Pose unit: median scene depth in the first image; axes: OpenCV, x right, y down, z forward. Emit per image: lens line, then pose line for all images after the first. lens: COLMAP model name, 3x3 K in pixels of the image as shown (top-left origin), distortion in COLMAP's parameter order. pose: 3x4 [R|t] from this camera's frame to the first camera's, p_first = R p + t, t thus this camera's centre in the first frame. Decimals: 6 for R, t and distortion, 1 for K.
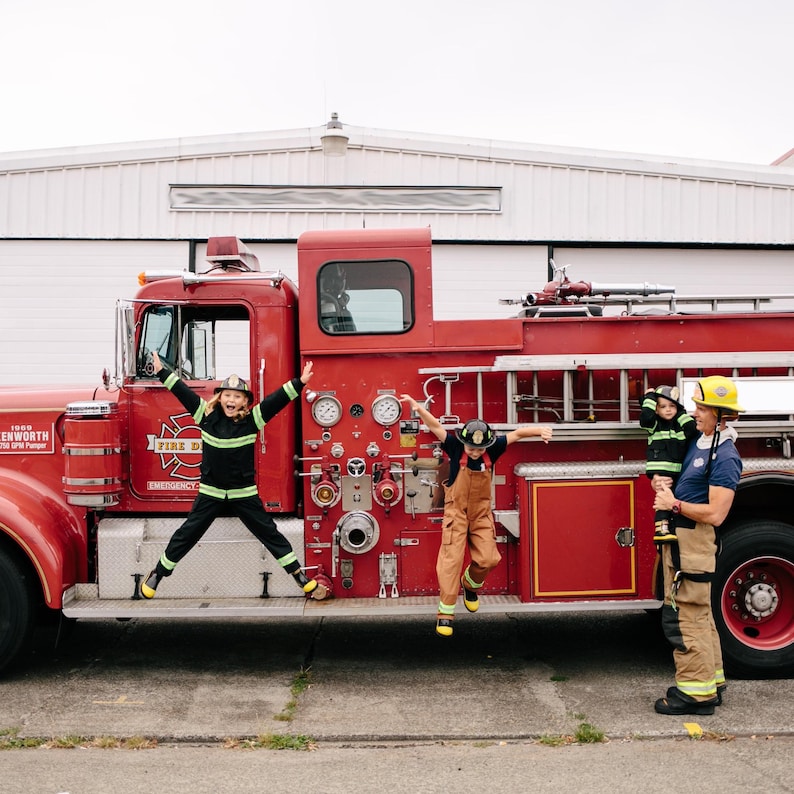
lens RADIAL K [[1143.5, 0, 397.0], [0, 1143.5, 397.0], [0, 0, 1]] dist [-0.078926, 0.045666]
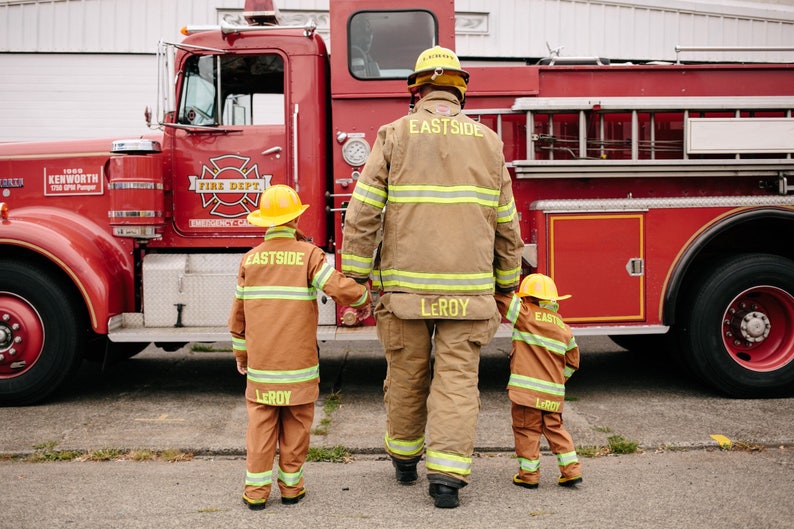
lens RADIAL K [[793.7, 0, 397.0], [0, 793.7, 264.5], [0, 0, 1]] dist [-0.077579, 0.025288]
pose [[0.999863, 0.000913, 0.016531, -0.035960], [-0.001587, 0.999165, 0.040829, 0.089434], [-0.016480, -0.040849, 0.999029, 0.256740]]
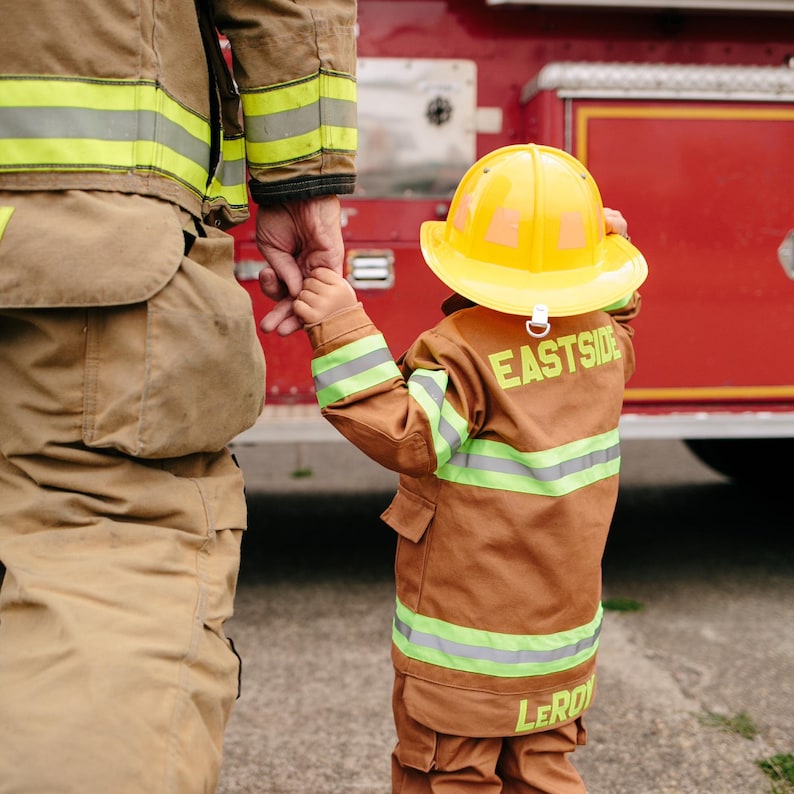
lens RADIAL K [[1143.5, 0, 397.0], [0, 1143.5, 397.0], [0, 0, 1]] dist [-0.078926, 0.045666]
pose [[0.997729, 0.011565, 0.066354, 0.033067], [-0.016855, 0.996675, 0.079718, 0.141552], [-0.065211, -0.080655, 0.994607, 0.603587]]
